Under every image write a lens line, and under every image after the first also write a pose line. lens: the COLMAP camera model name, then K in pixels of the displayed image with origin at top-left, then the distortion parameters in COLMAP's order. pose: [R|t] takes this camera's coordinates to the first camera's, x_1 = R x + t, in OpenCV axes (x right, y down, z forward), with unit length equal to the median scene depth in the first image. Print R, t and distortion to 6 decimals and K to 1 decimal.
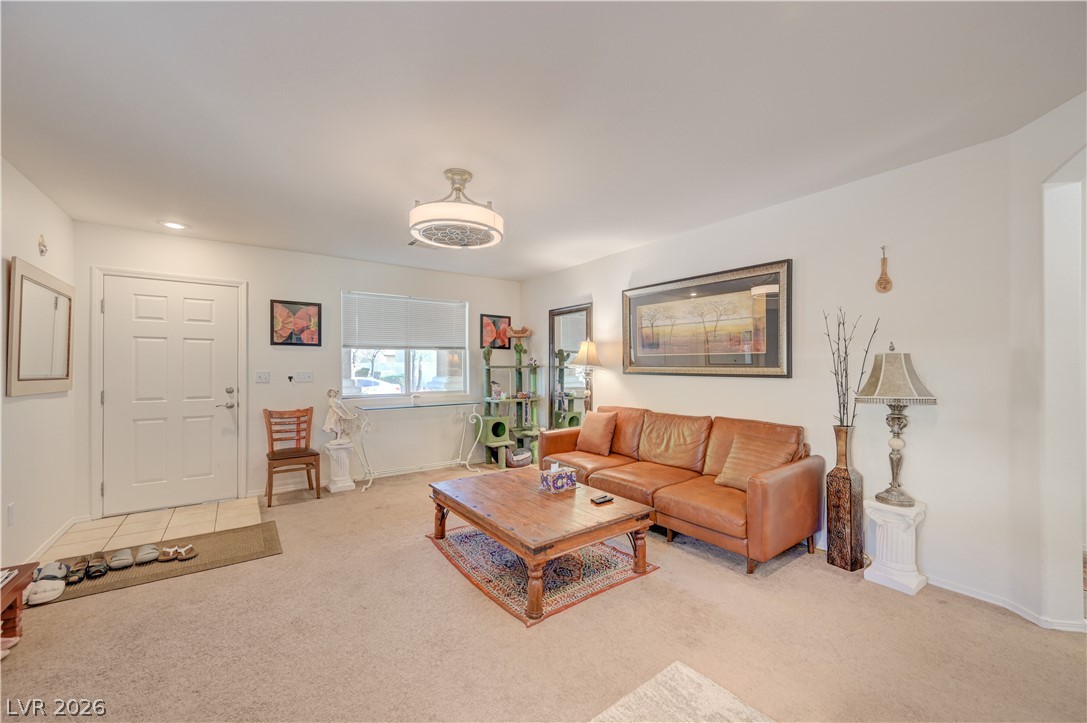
lens RADIAL K [[430.1, 0, 551.1], [0, 430.1, 369.1], [0, 0, 1]] dist [-0.003022, -0.000090]
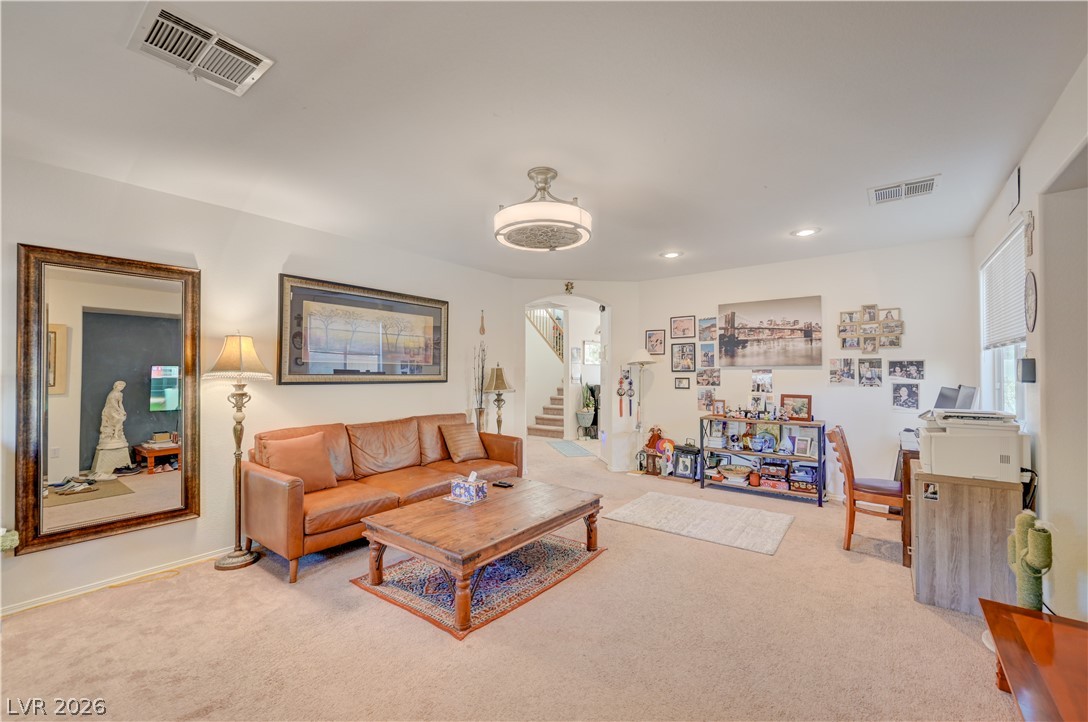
lens RADIAL K [[443.8, 0, 541.8], [0, 443.8, 371.2], [0, 0, 1]] dist [-0.000365, -0.000022]
pose [[-0.268423, 0.002410, 0.963298, -0.787302], [0.003693, 0.999992, -0.001472, -0.010671], [-0.963294, 0.003162, -0.268430, 0.864426]]
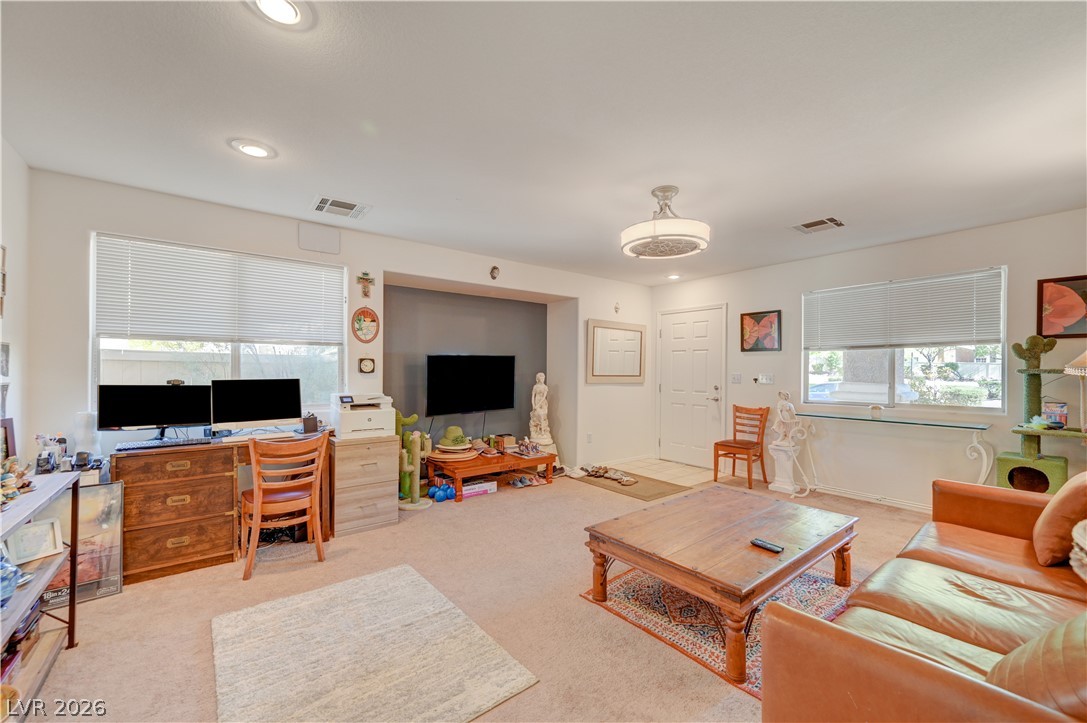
lens RADIAL K [[429.7, 0, 543.5], [0, 429.7, 361.5], [0, 0, 1]] dist [-0.000397, -0.000003]
pose [[0.028874, -0.016534, -0.999446, 0.585154], [-0.007156, 0.999834, -0.016747, -0.004965], [0.999557, 0.007635, 0.028751, 0.455162]]
